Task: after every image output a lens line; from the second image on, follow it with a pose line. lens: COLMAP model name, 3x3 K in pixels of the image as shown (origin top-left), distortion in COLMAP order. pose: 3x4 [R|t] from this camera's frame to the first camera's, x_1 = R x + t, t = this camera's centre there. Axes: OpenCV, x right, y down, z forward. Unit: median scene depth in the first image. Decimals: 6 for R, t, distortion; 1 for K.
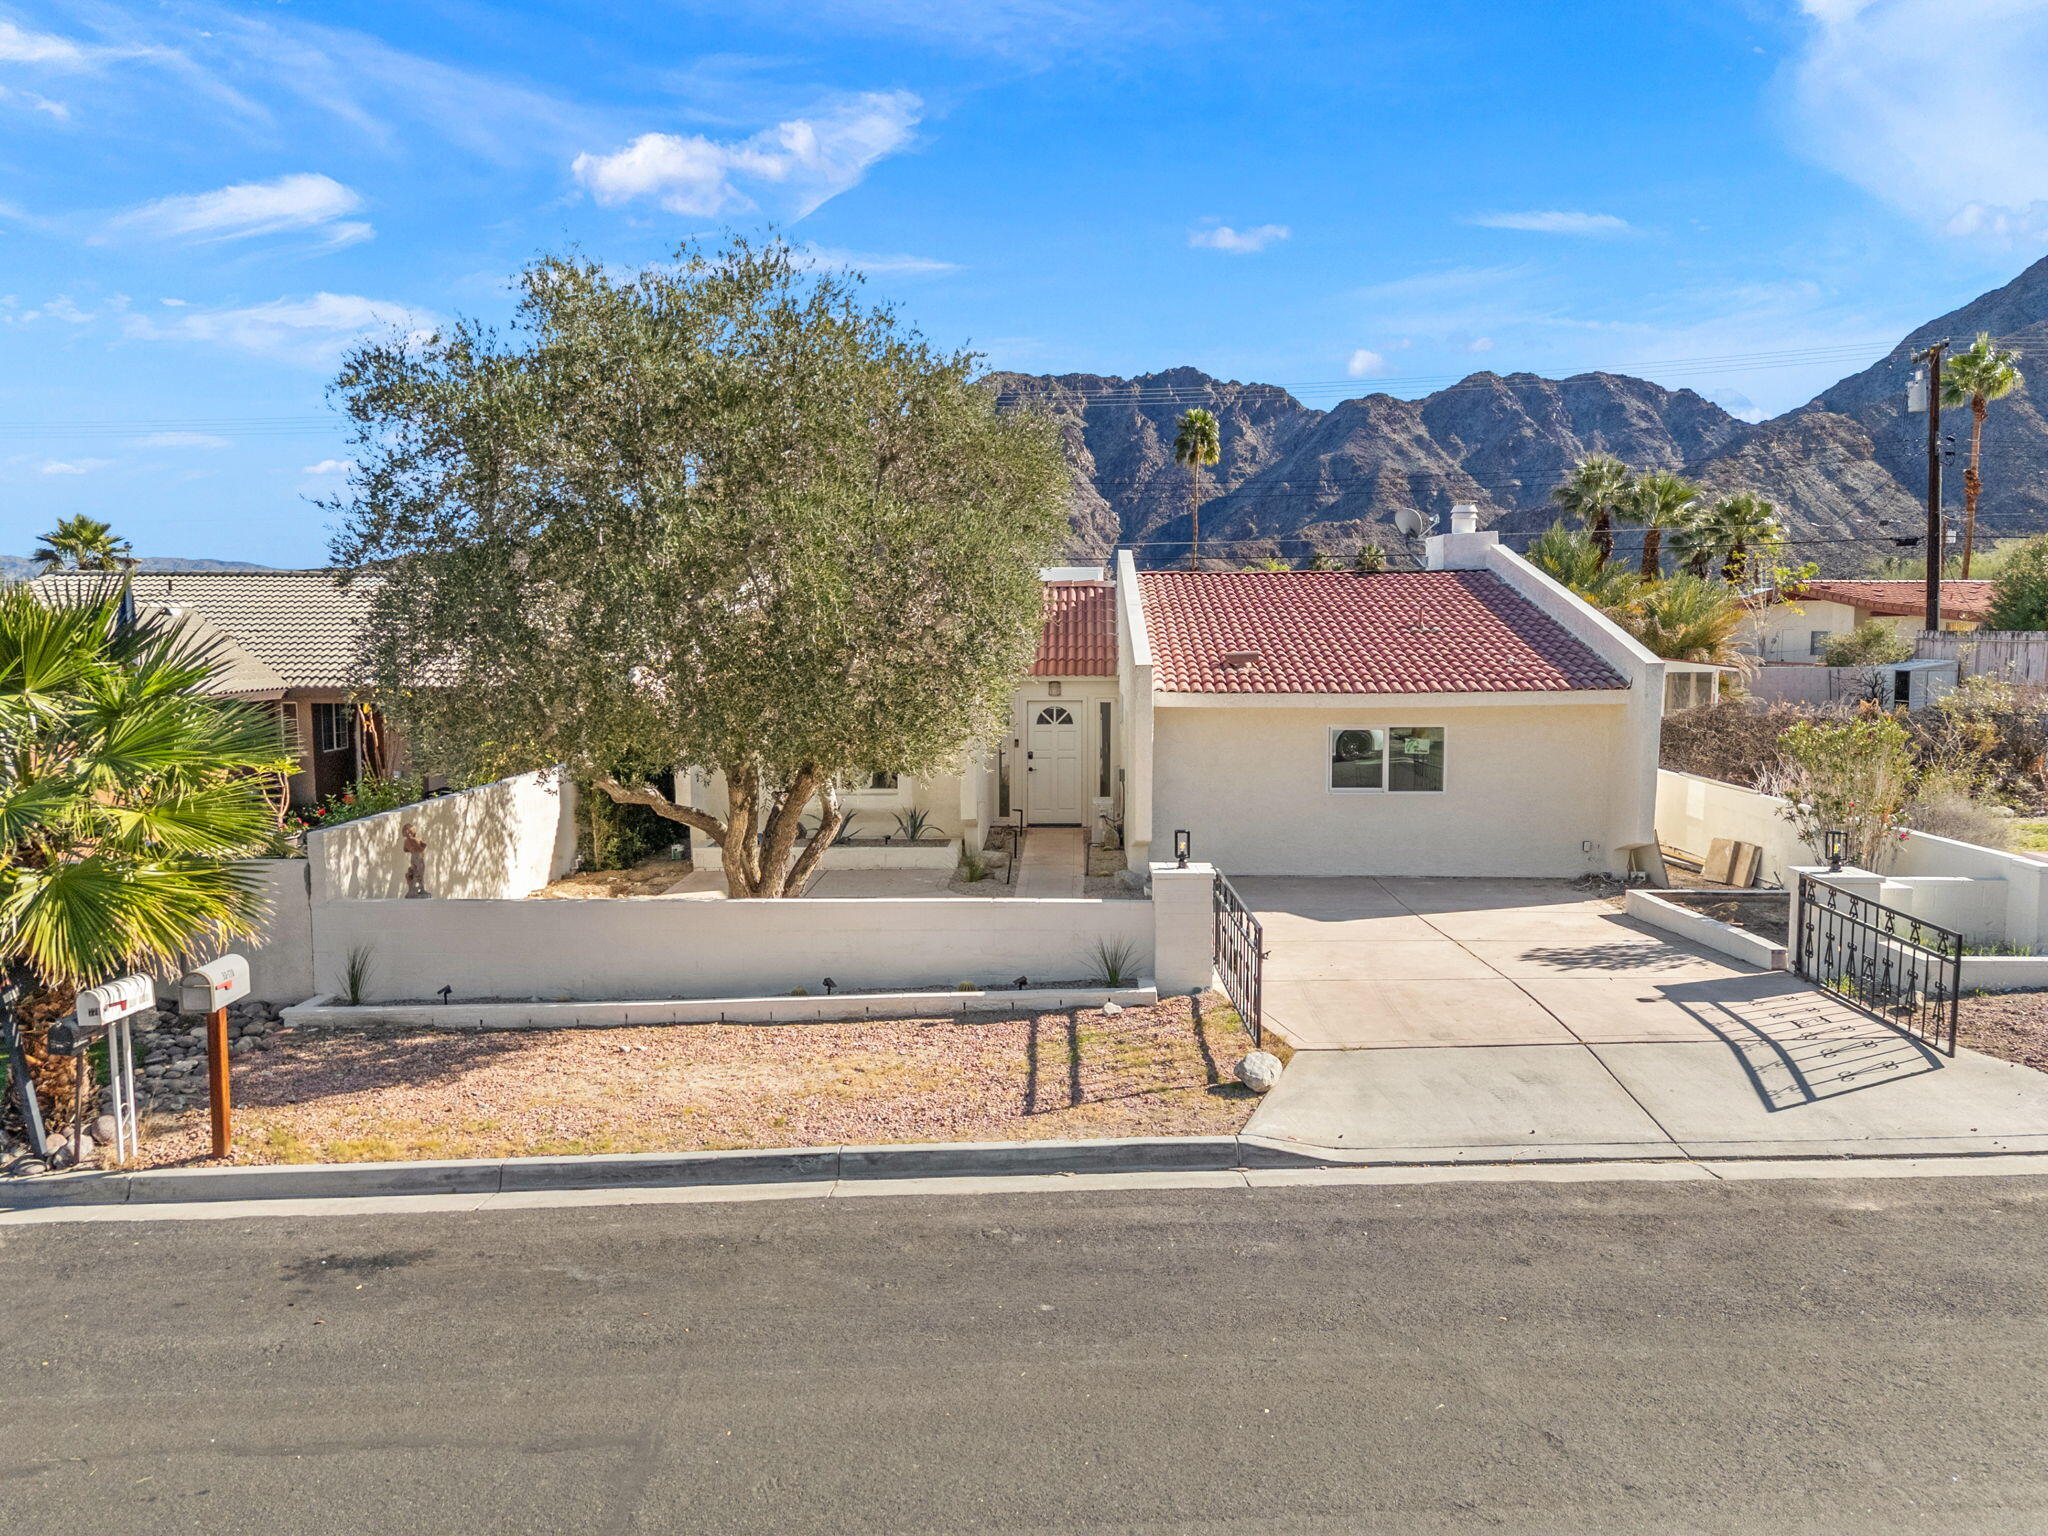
lens RADIAL K [[1498.1, 0, 1031.2], [0, 1498.1, 745.0], [0, 0, 1]] dist [0.077066, -0.070655]
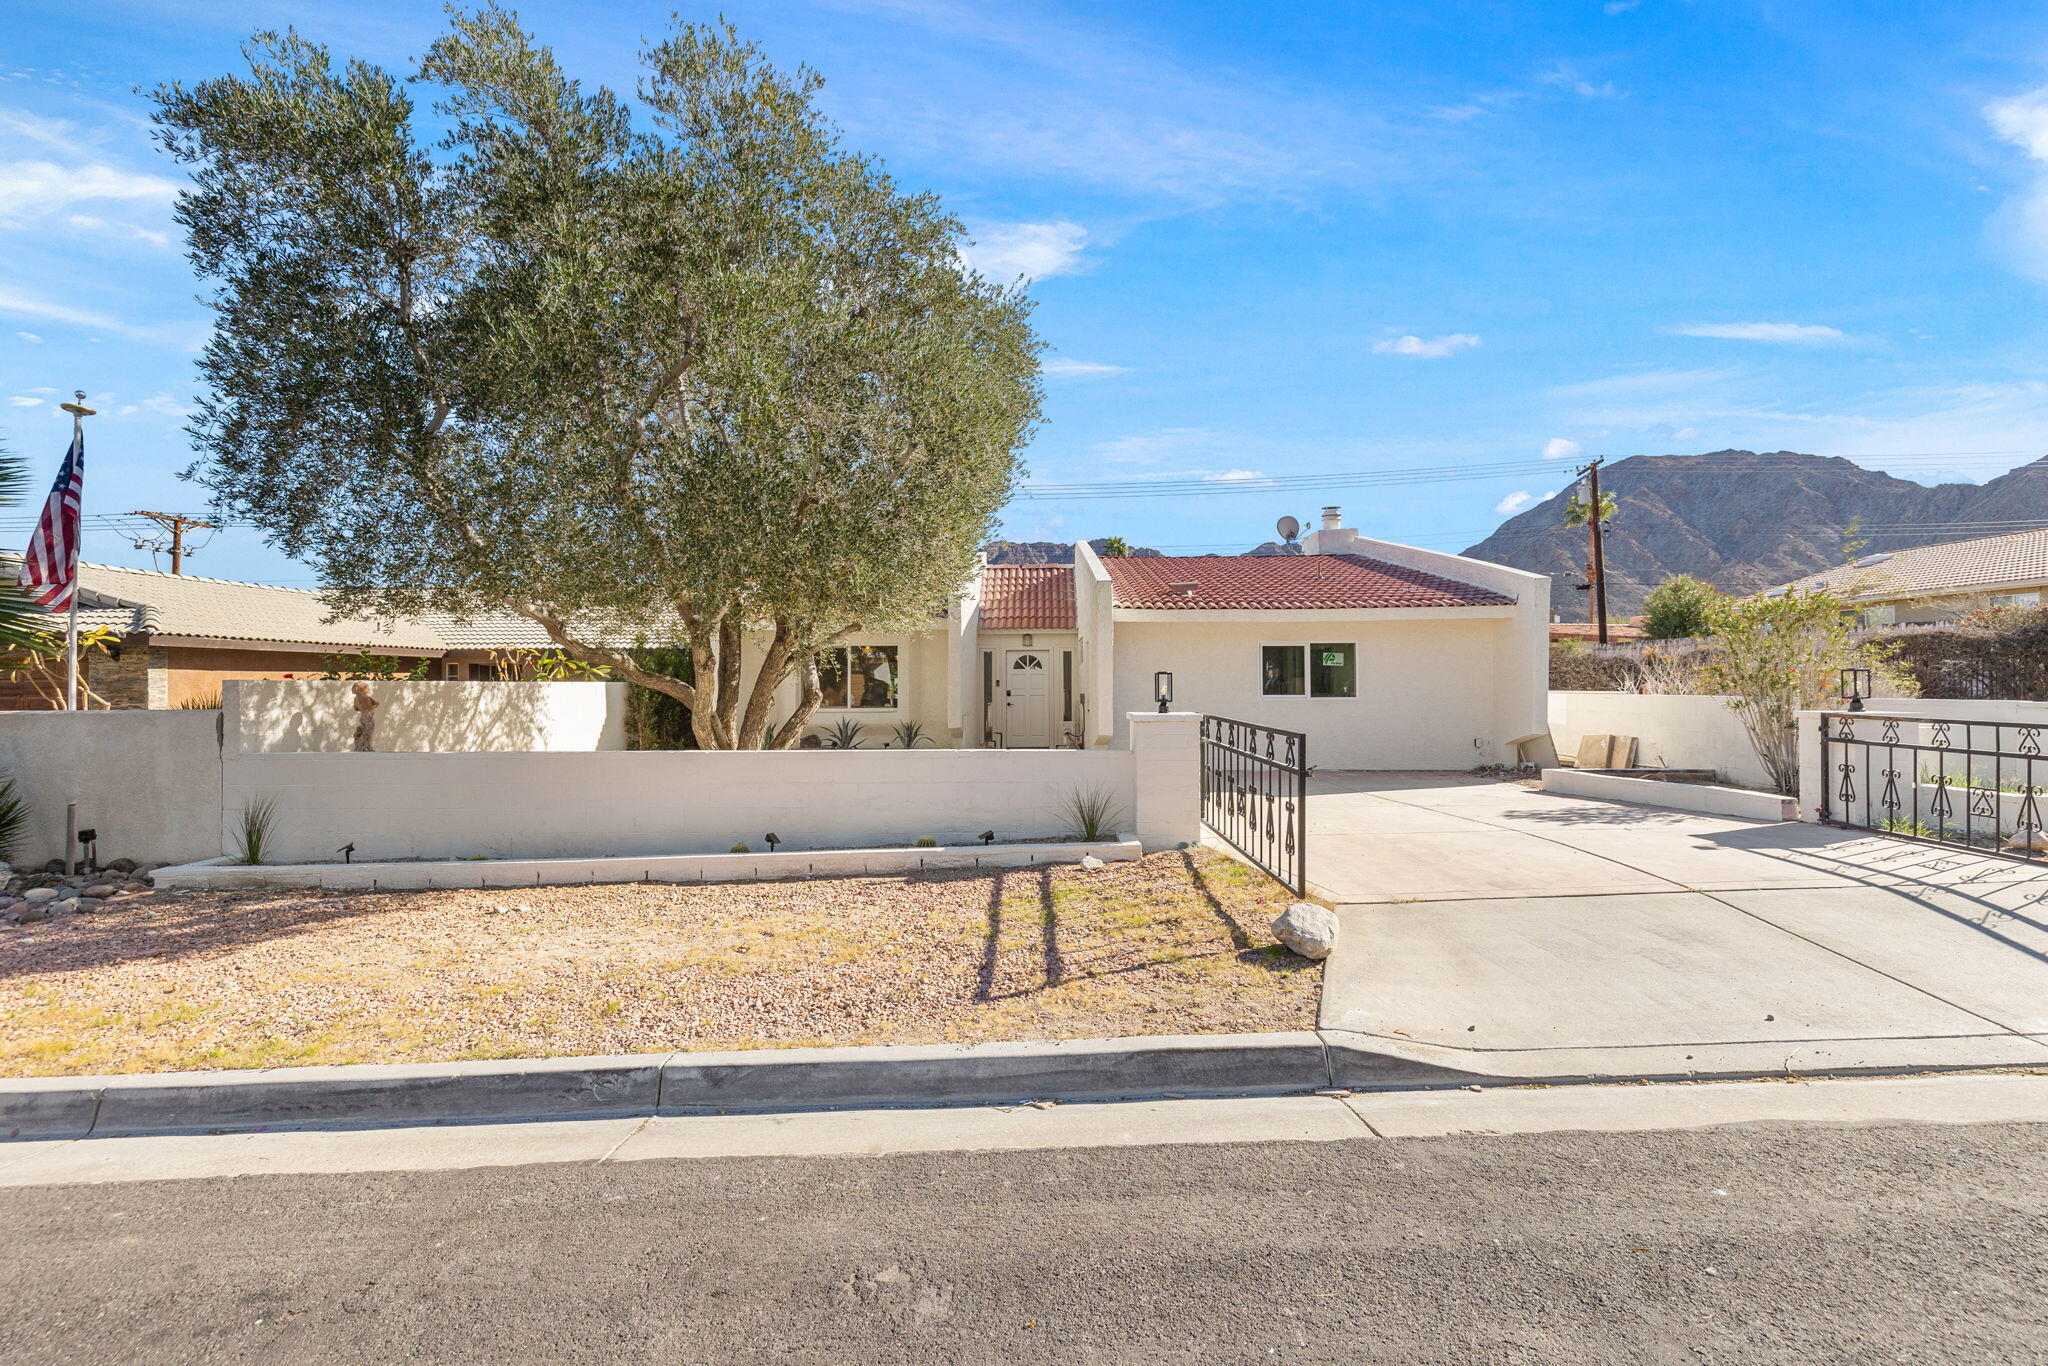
lens RADIAL K [[871.4, 0, 1028.1], [0, 871.4, 677.1], [0, 0, 1]] dist [0.000665, -0.000036]
pose [[0.999900, -0.001611, 0.014041, 0.011893], [0.002859, 0.996002, -0.089289, 0.125929], [-0.013841, 0.089320, 0.995907, 0.545983]]
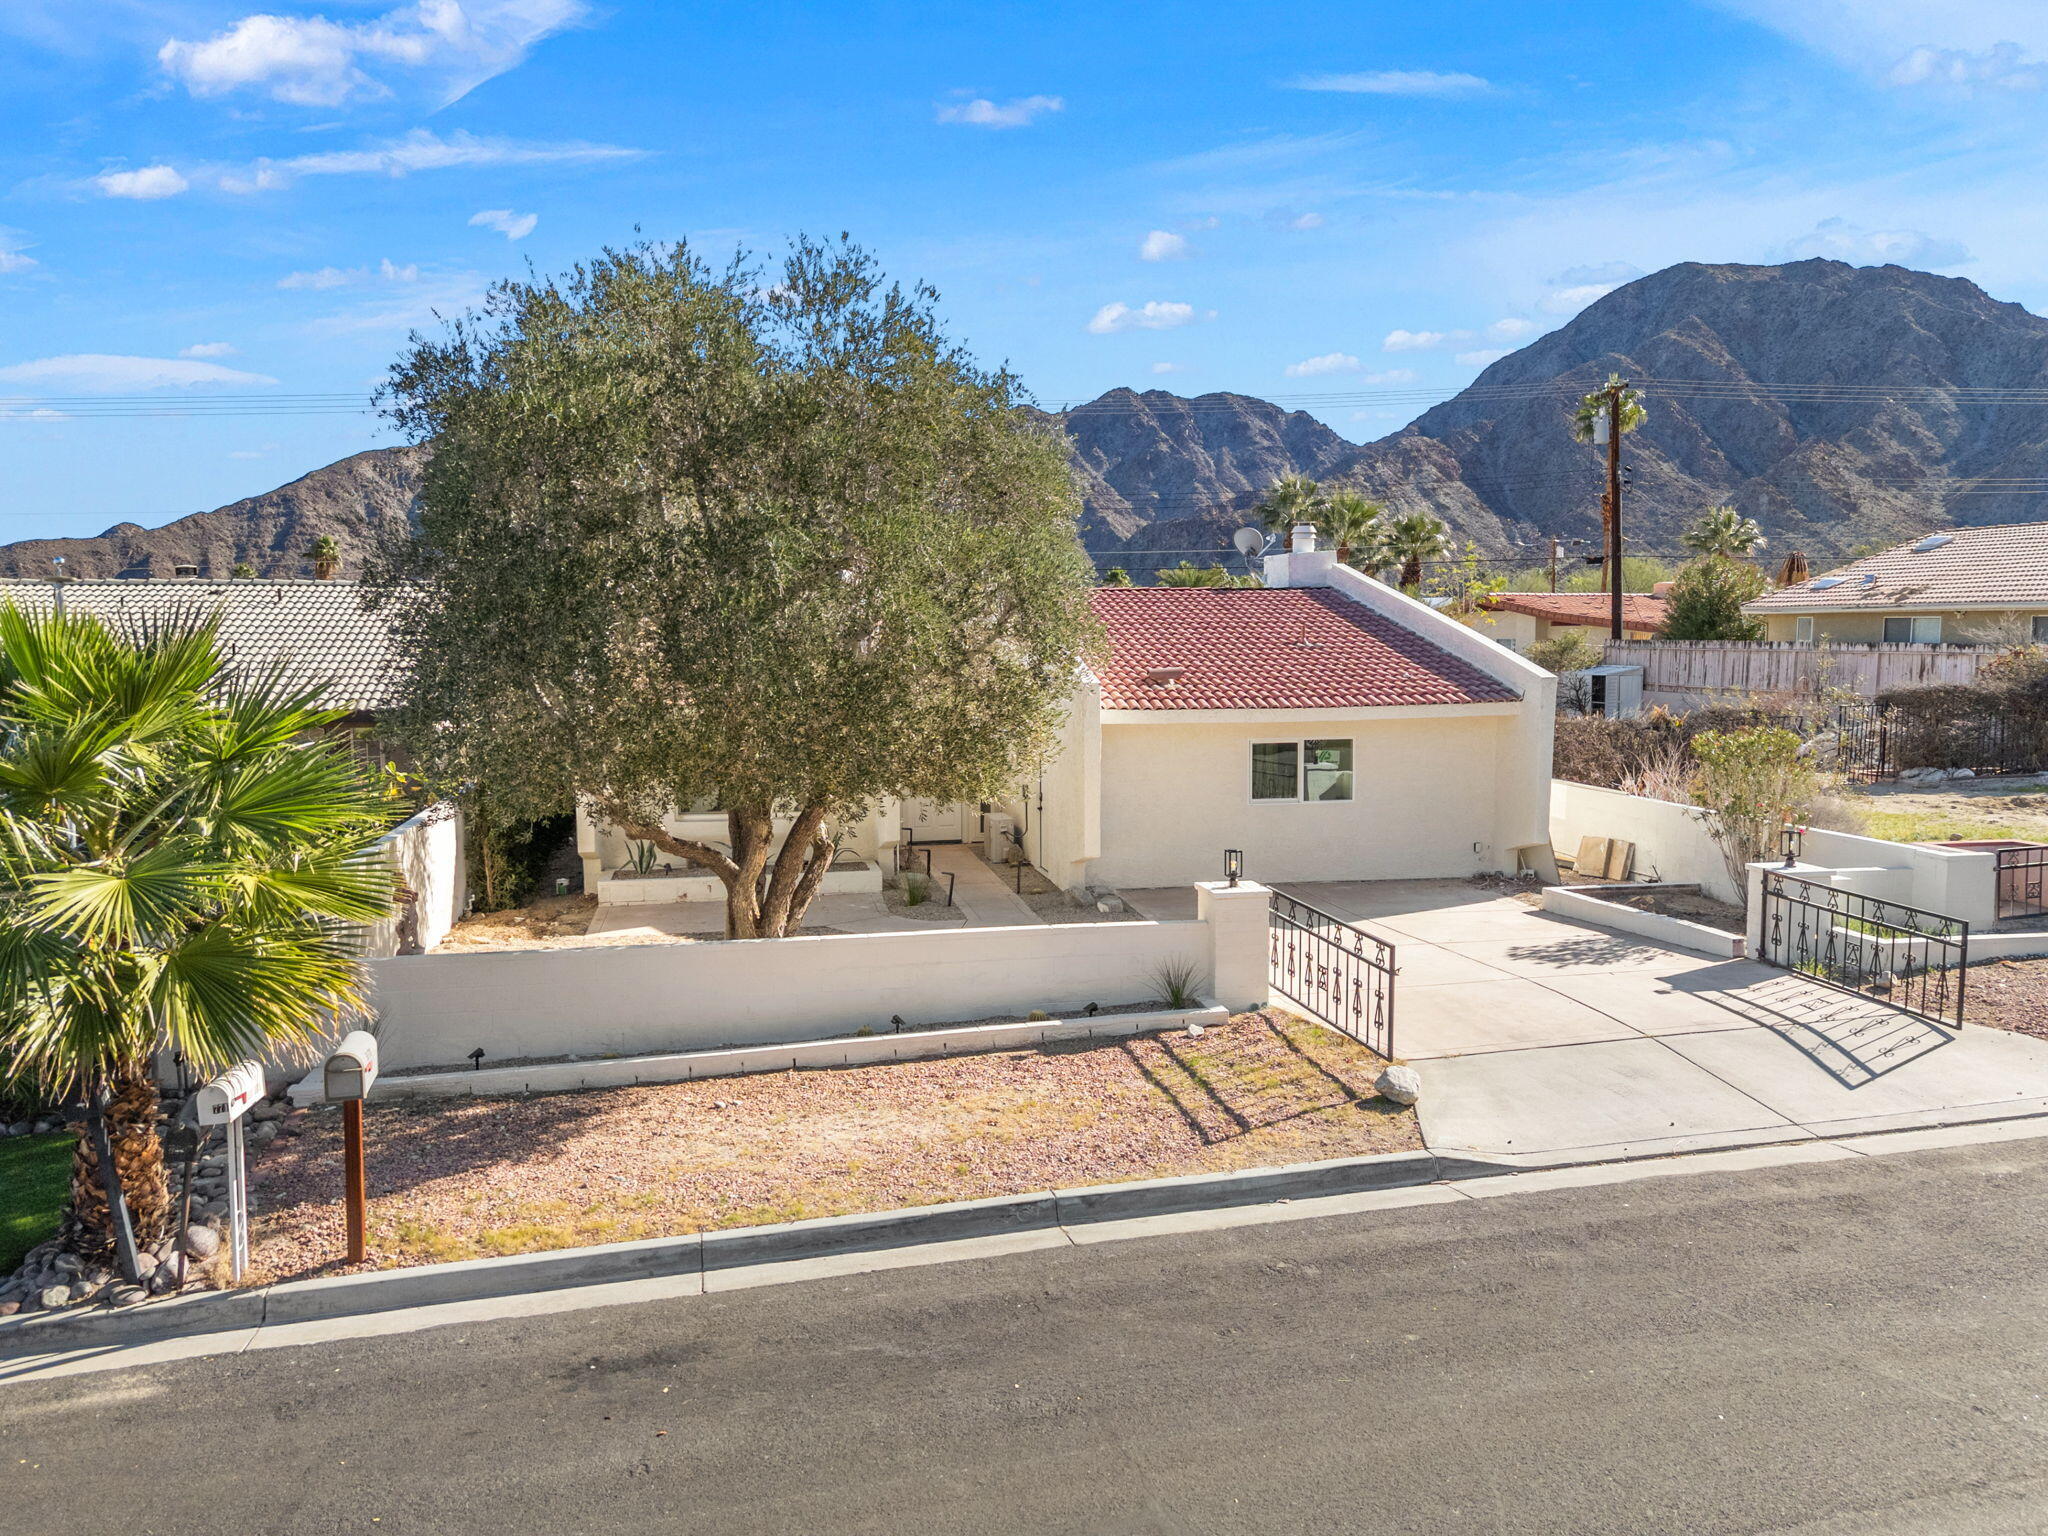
lens RADIAL K [[1498.1, 0, 1031.2], [0, 1498.1, 745.0], [0, 0, 1]] dist [0.077066, -0.070655]
pose [[0.974508, -0.018956, 0.223552, -0.304319], [0.019597, 0.999808, -0.000647, -0.019440], [-0.223497, 0.005012, 0.974692, 0.042556]]
